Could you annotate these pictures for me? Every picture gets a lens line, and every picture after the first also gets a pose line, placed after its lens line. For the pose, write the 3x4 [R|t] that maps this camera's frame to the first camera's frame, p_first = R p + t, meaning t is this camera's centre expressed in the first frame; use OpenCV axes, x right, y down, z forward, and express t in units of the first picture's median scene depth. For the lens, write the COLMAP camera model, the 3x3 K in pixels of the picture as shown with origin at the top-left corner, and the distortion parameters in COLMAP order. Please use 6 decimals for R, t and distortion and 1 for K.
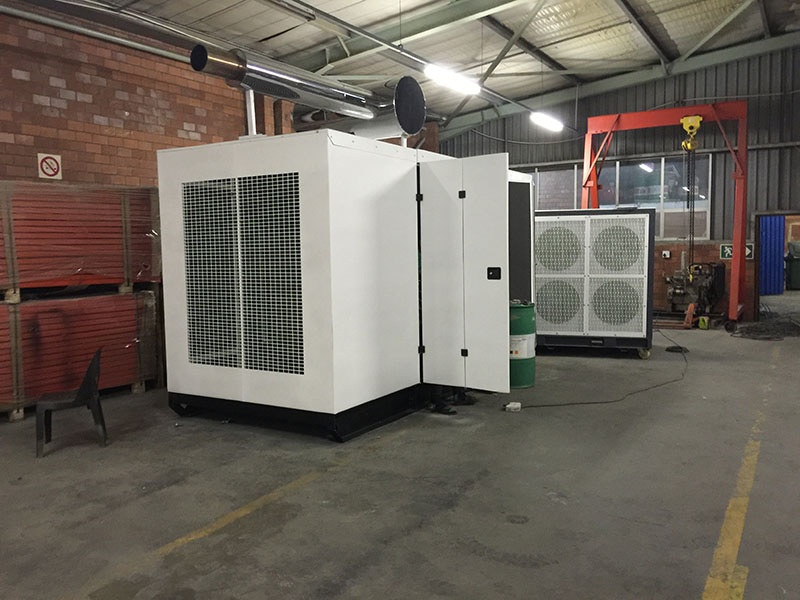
lens RADIAL K [[683.5, 0, 376.5], [0, 683.5, 298.0], [0, 0, 1]] dist [0.087141, -0.140239]
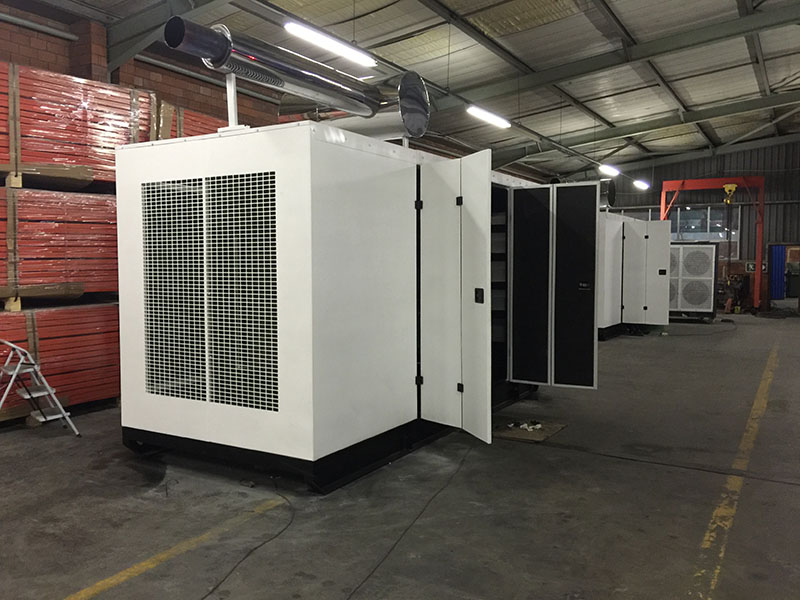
lens RADIAL K [[677.7, 0, 394.1], [0, 677.7, 292.9], [0, 0, 1]] dist [0.079537, -0.118733]
pose [[0.999699, 0.016681, 0.017967, -0.353233], [-0.016159, 0.999454, -0.028820, 0.052562], [-0.018438, 0.028521, 0.999423, -0.580392]]
